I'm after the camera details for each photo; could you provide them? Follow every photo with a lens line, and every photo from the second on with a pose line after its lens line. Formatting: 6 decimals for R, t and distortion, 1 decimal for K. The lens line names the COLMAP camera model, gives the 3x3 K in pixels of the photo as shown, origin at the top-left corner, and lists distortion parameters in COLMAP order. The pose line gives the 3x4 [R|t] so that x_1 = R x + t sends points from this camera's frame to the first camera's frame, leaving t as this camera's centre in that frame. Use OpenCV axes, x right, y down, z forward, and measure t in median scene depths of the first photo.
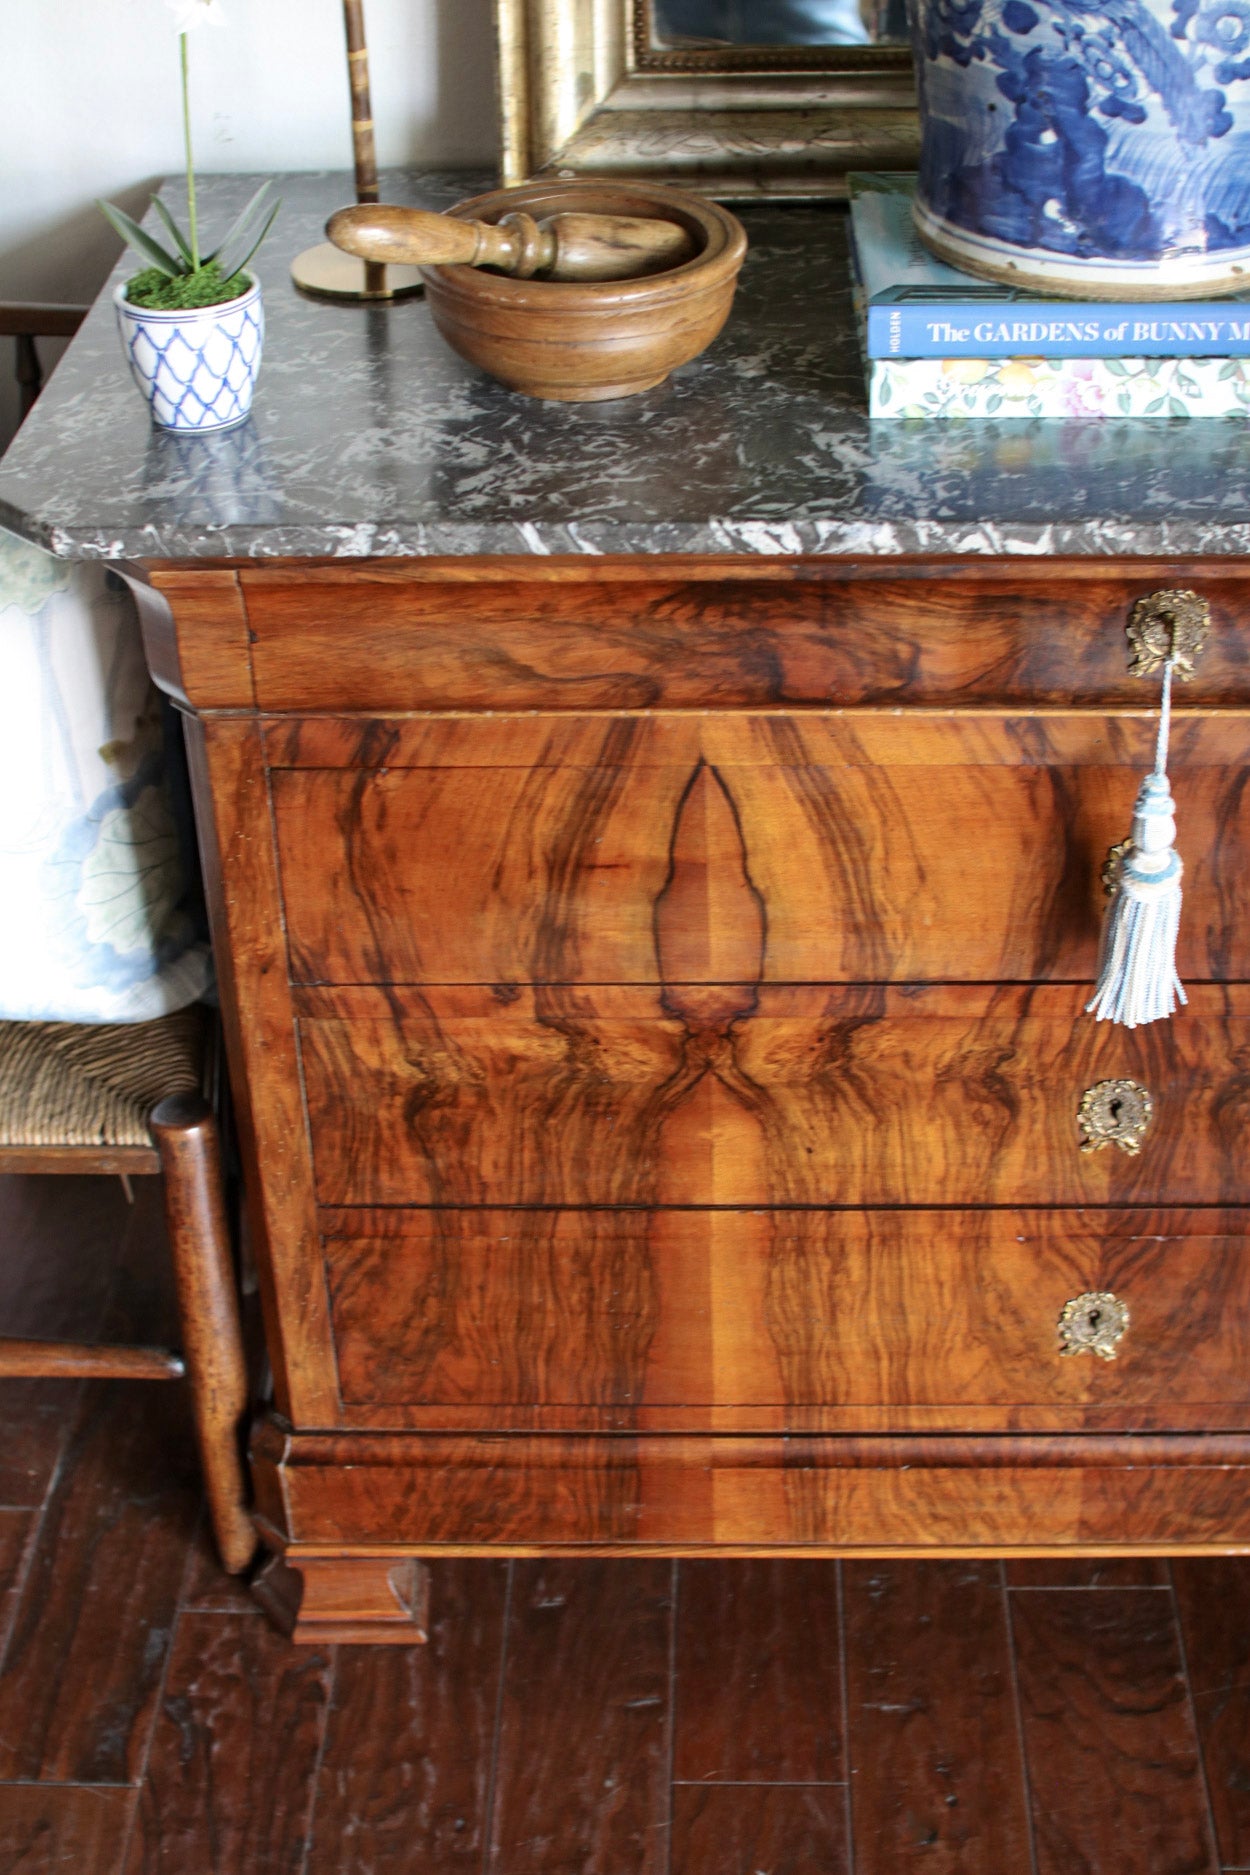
lens RADIAL K [[2683.0, 0, 625.0], [0, 2683.0, 937.5], [0, 0, 1]] dist [-0.182731, 0.252652]
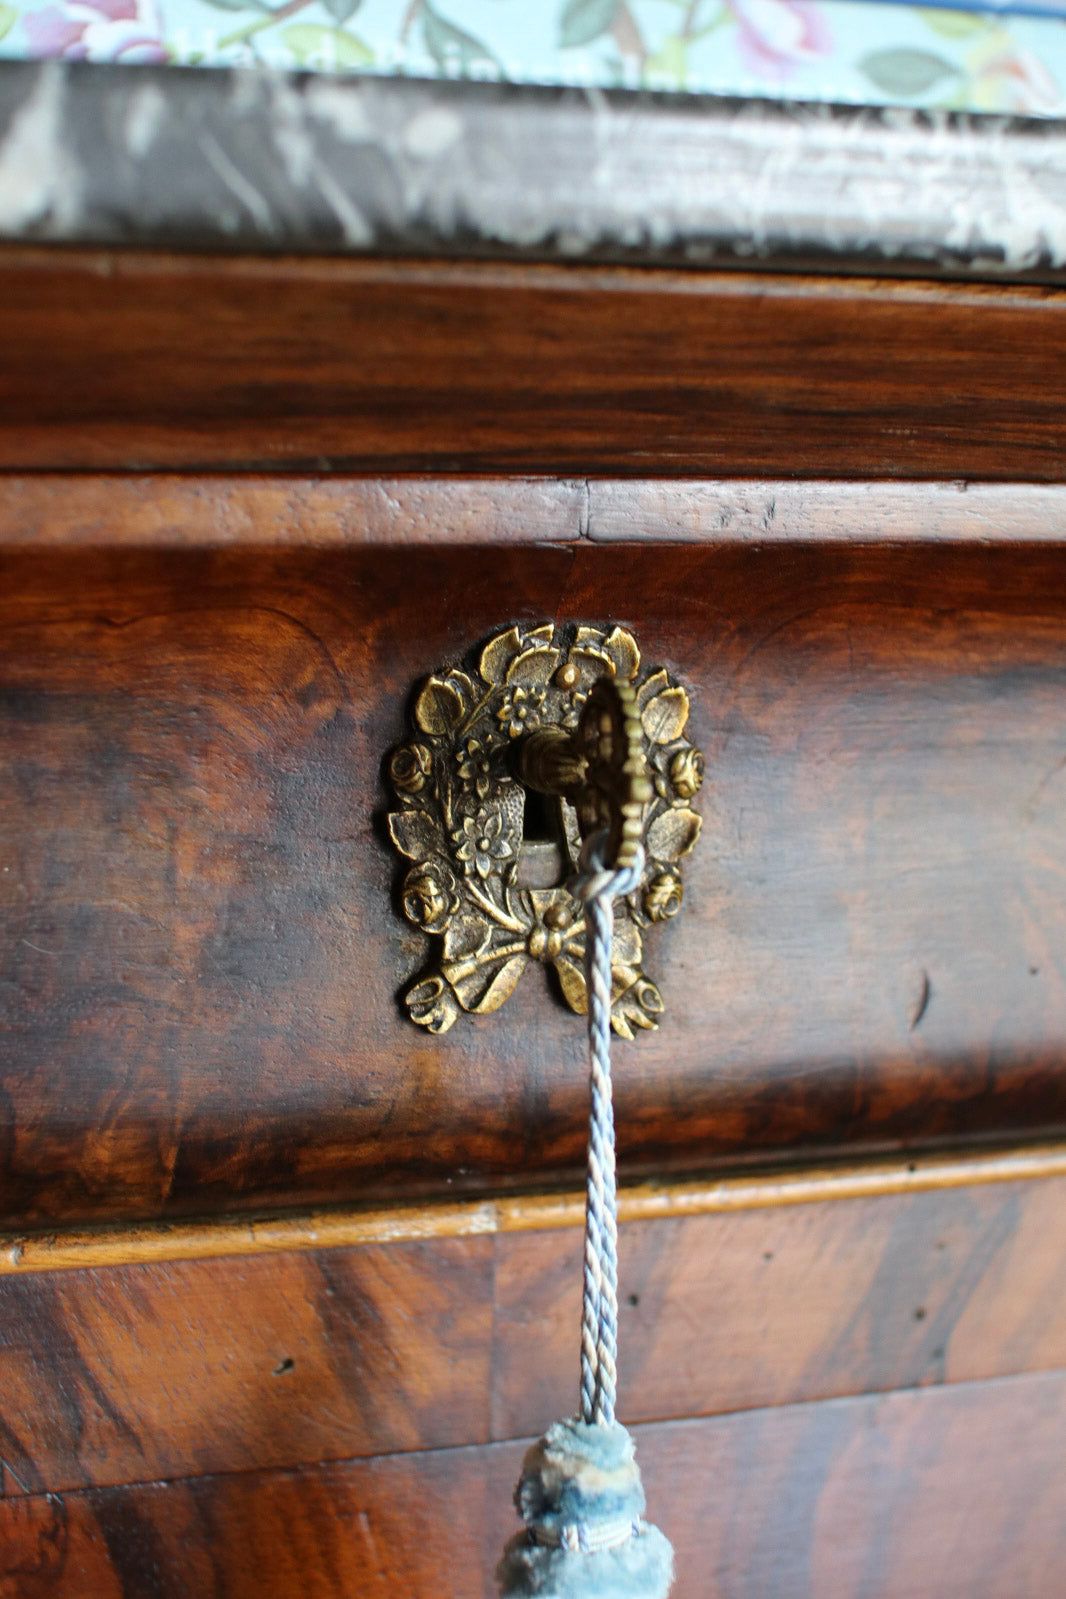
lens RADIAL K [[2695.1, 0, 533.0], [0, 2695.1, 799.5], [0, 0, 1]] dist [-0.173894, 0.064888]
pose [[0.924811, -0.016724, 0.380060, 0.098516], [0.180397, 0.898847, -0.399413, -0.016232], [-0.334936, 0.437943, 0.834280, 0.717659]]
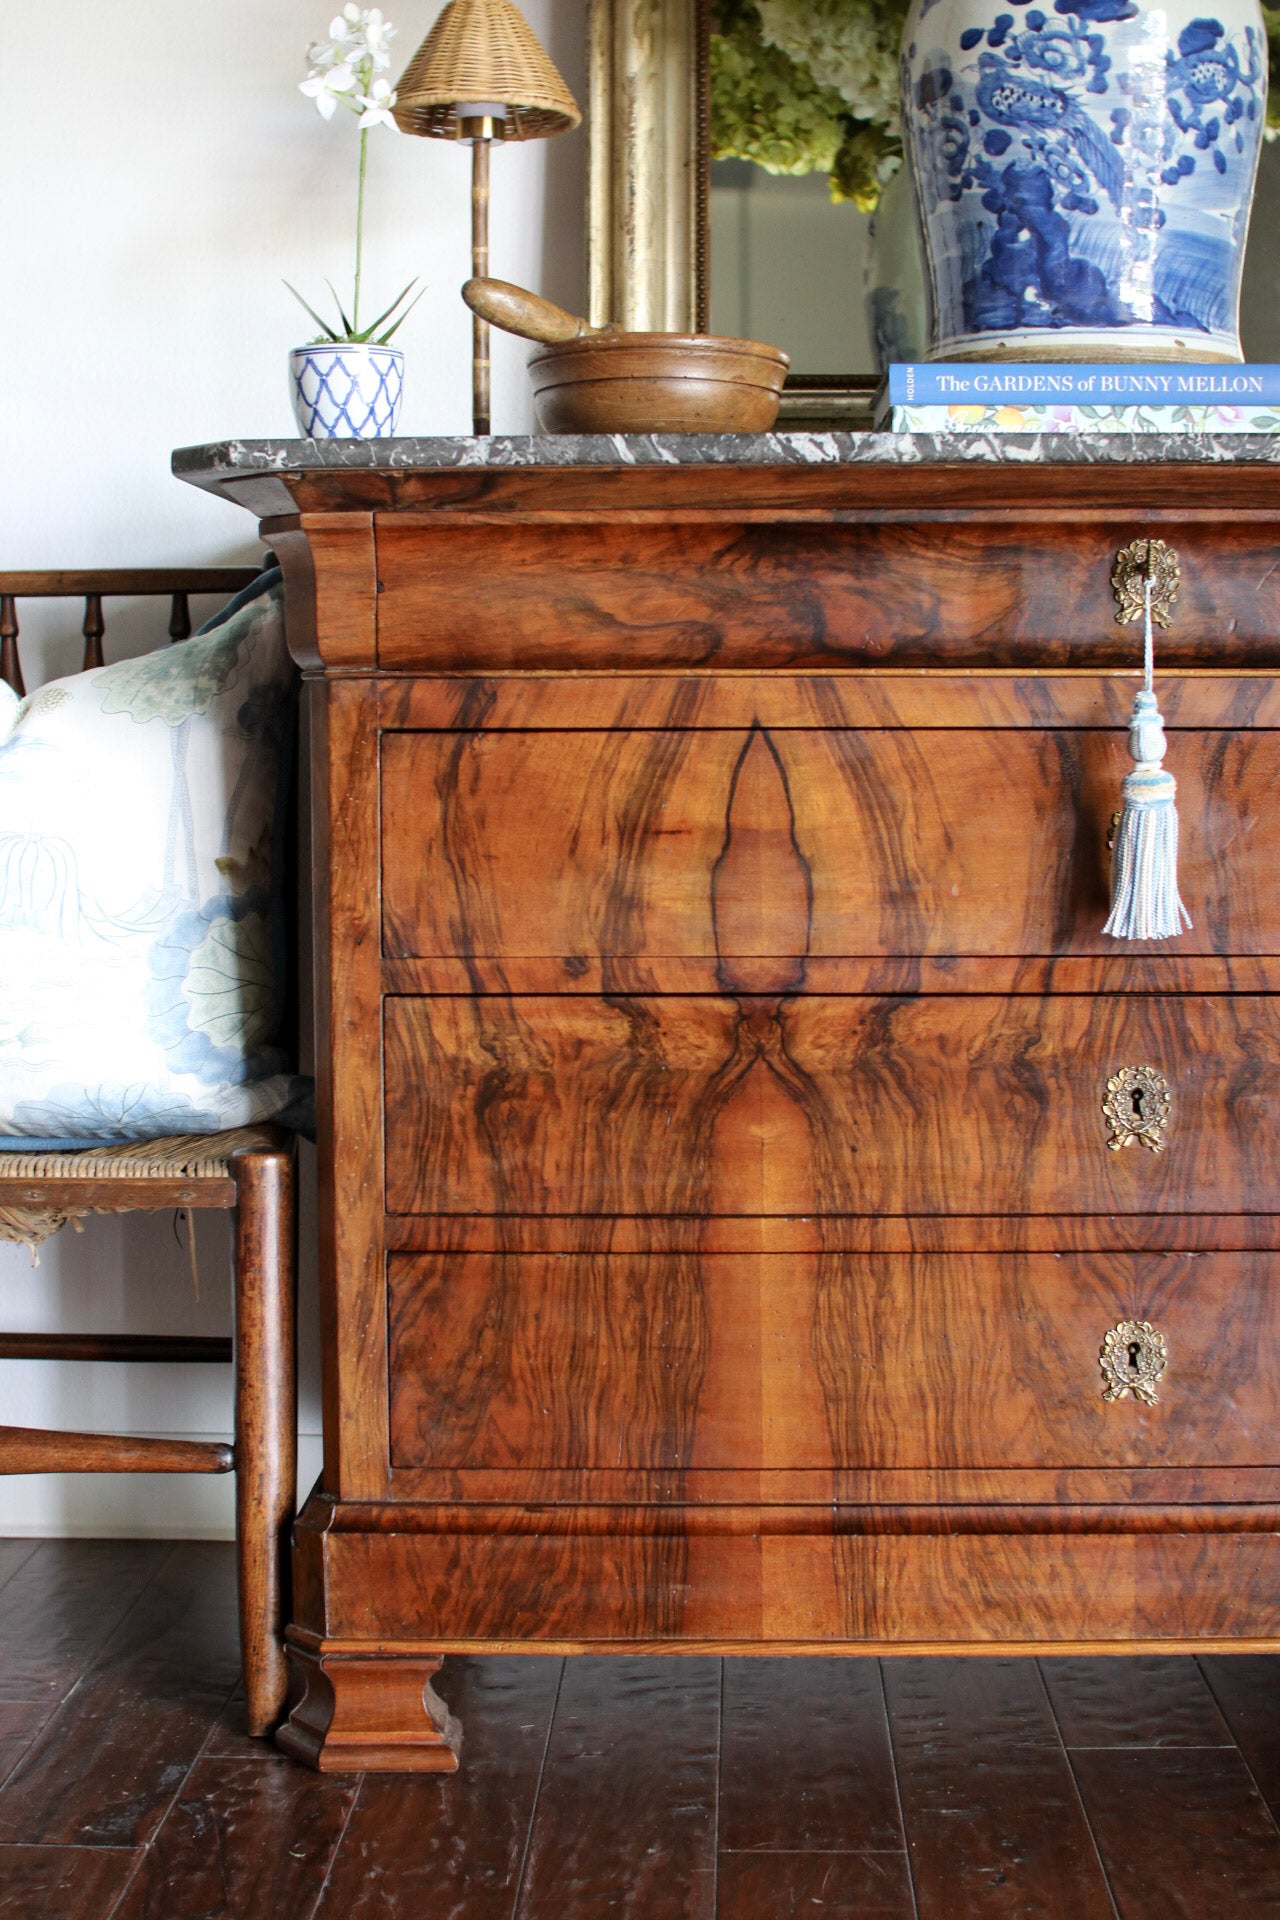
lens RADIAL K [[2674.5, 0, 640.0], [0, 2674.5, 960.0], [0, 0, 1]] dist [-0.189084, 0.283854]
pose [[0.999806, 0.019502, -0.002699, -0.015504], [-0.018343, 0.872930, -0.487501, 0.561536], [-0.007151, 0.487456, 0.873118, 0.038961]]
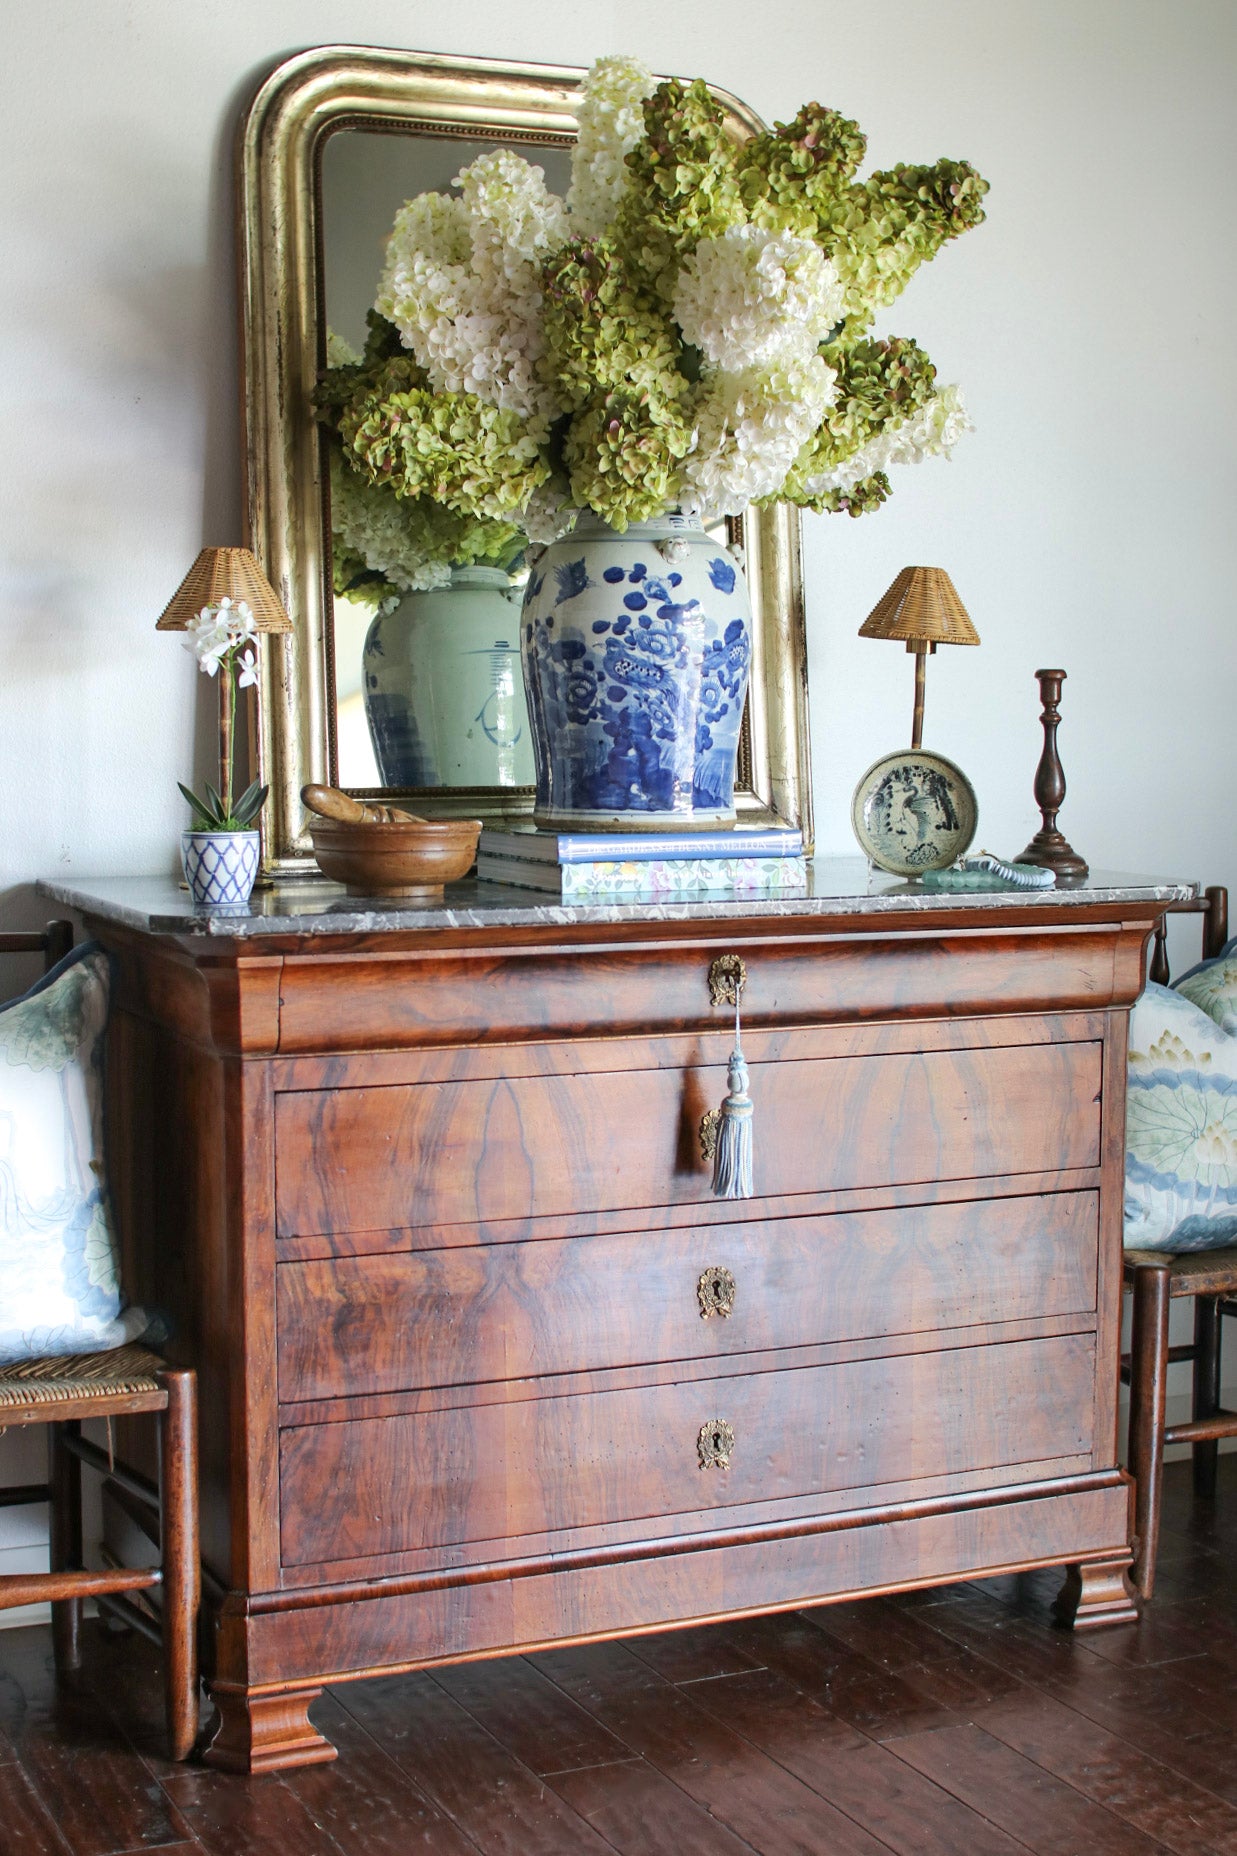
lens RADIAL K [[2655.8, 0, 618.5], [0, 2655.8, 928.0], [0, 0, 1]] dist [-0.182731, 0.252652]
pose [[0.895271, -0.013120, 0.445330, -0.679755], [0.228140, 0.872069, -0.432951, 0.625610], [-0.382678, 0.489206, 0.783731, -0.489740]]
